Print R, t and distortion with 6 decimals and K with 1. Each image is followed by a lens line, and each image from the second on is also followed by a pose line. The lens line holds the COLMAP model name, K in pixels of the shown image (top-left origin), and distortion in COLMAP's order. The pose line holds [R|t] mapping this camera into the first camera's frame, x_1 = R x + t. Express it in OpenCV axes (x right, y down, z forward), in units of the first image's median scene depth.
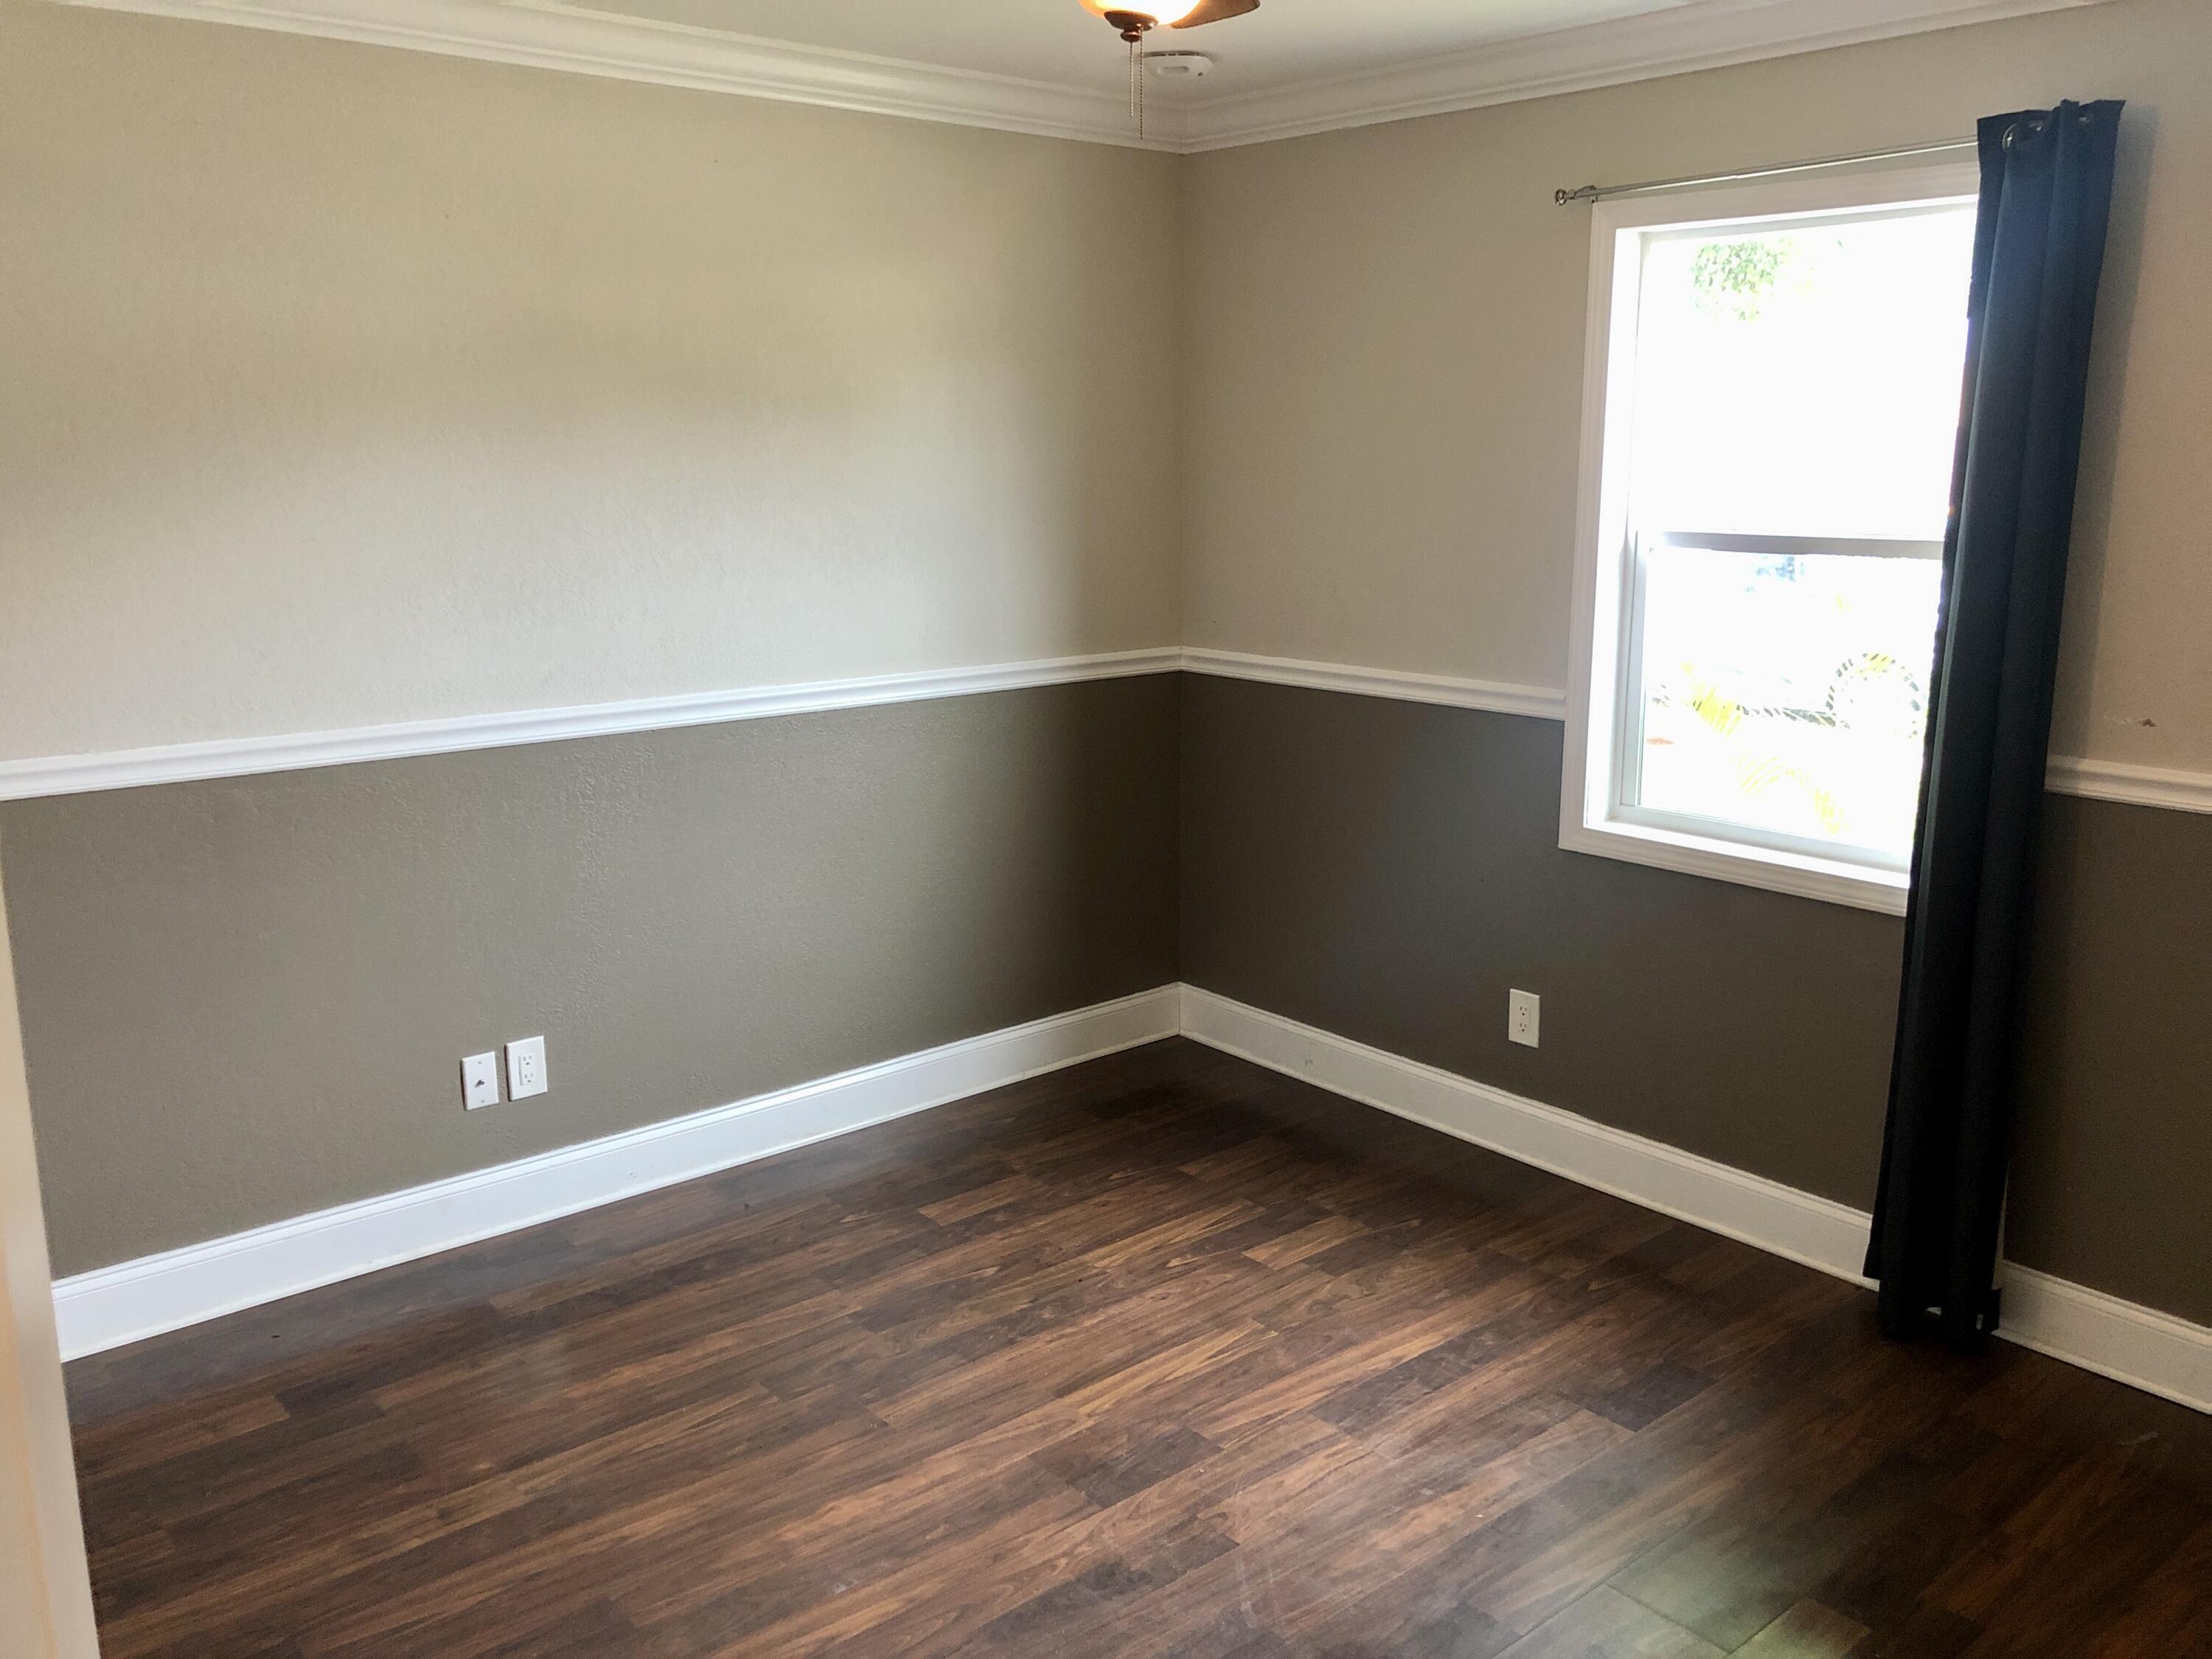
lens RADIAL K [[1824.9, 0, 1106.1], [0, 1824.9, 830.7], [0, 0, 1]] dist [0.035305, -0.030284]
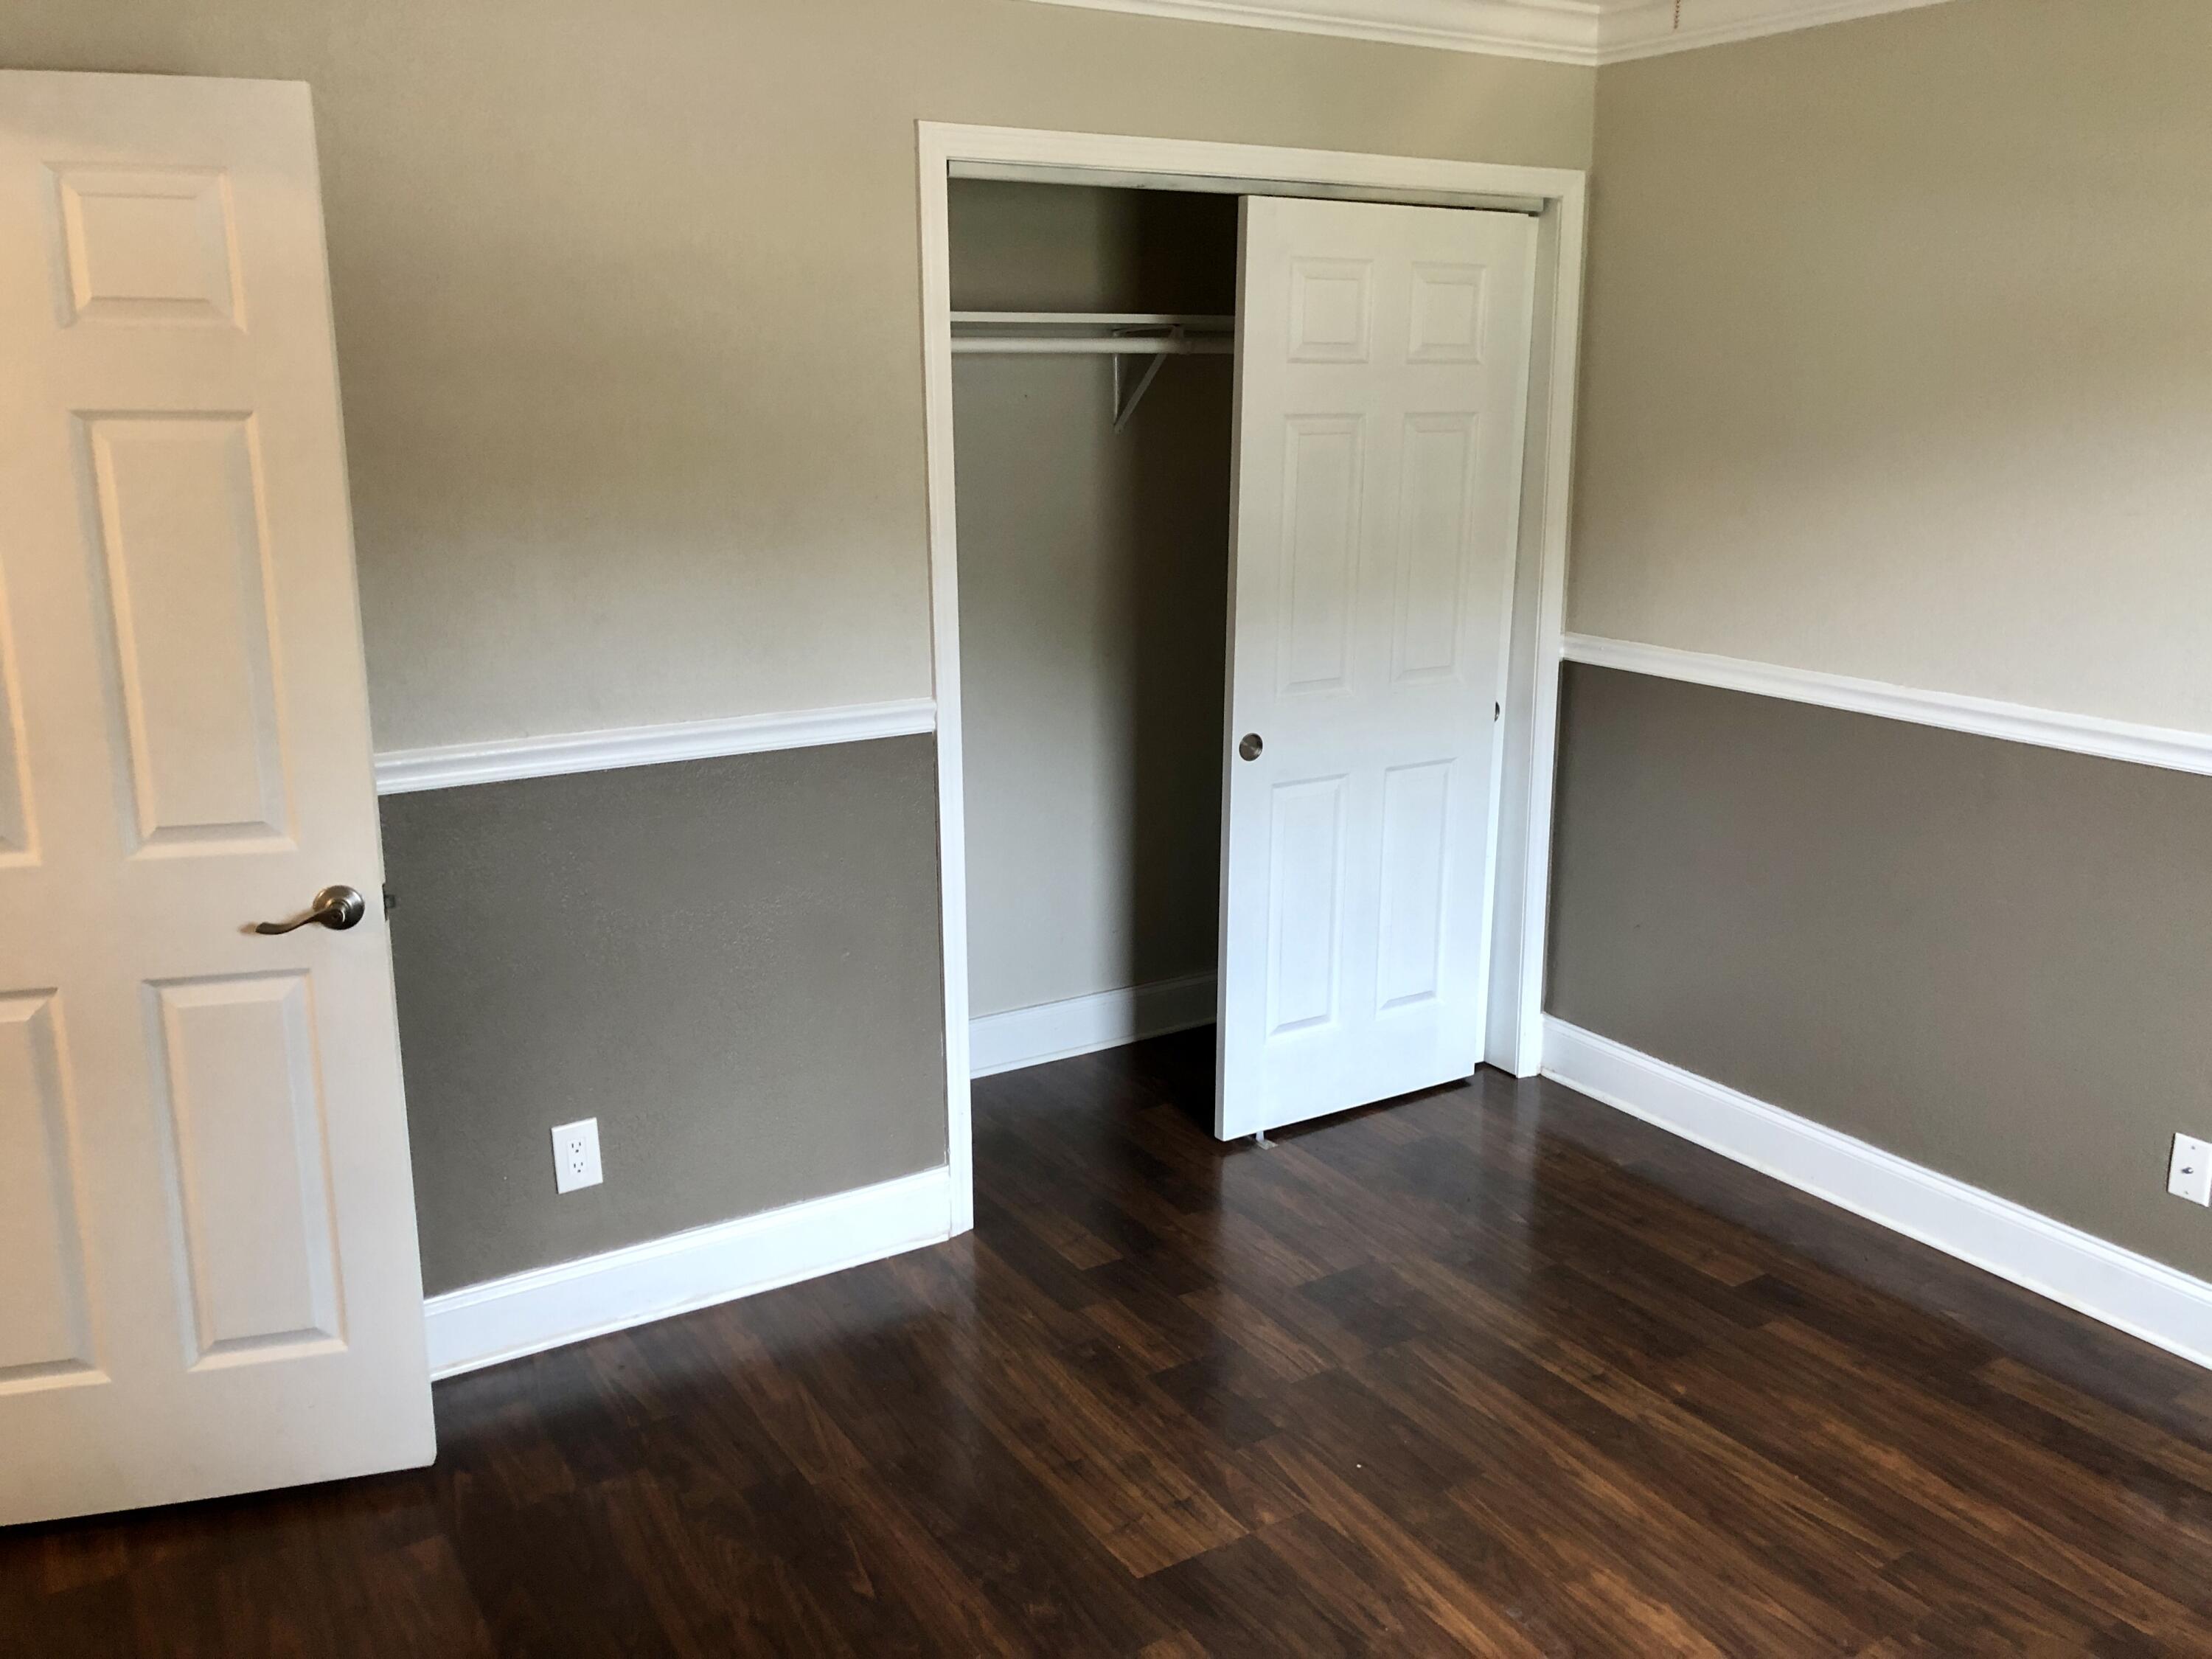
lens RADIAL K [[1824.9, 0, 1114.9], [0, 1824.9, 815.8], [0, 0, 1]] dist [0.035305, -0.030284]
pose [[-0.143268, 0.241604, -0.959740, 0.630933], [-0.208593, 0.940589, 0.267921, -0.175966], [0.967452, 0.238580, -0.084359, 0.686302]]
